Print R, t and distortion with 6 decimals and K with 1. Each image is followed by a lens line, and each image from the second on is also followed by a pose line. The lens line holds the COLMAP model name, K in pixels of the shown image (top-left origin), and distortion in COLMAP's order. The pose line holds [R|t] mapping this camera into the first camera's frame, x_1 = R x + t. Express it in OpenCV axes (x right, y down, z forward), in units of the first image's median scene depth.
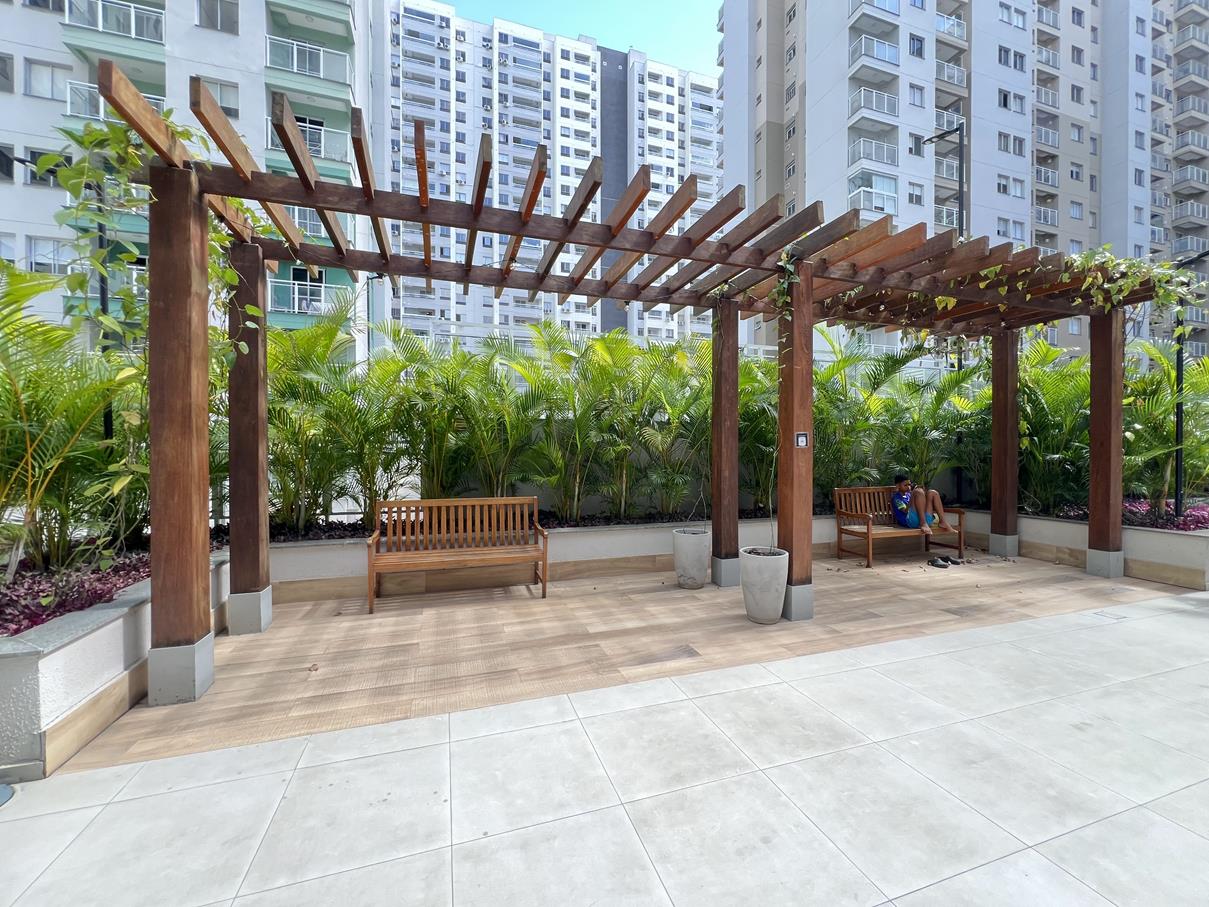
lens RADIAL K [[483.3, 0, 604.2], [0, 483.3, 457.3], [0, 0, 1]] dist [-0.001883, 0.000501]
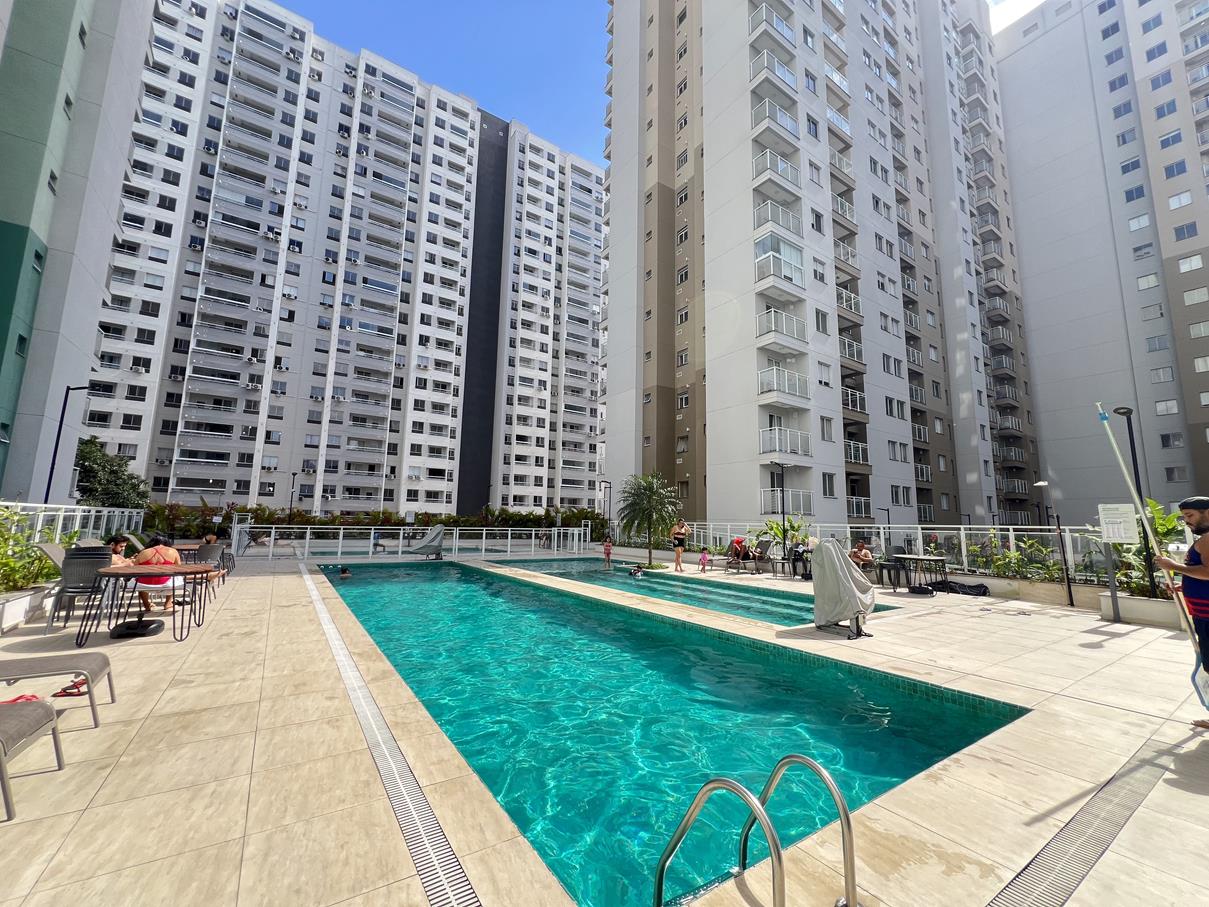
lens RADIAL K [[483.3, 0, 604.4], [0, 483.3, 455.7], [0, 0, 1]] dist [-0.001883, 0.000501]
pose [[0.962377, 0.055663, 0.265957, 0.012592], [-0.015493, 0.988441, -0.150813, -0.023023], [-0.271277, 0.141019, 0.952115, 0.120076]]
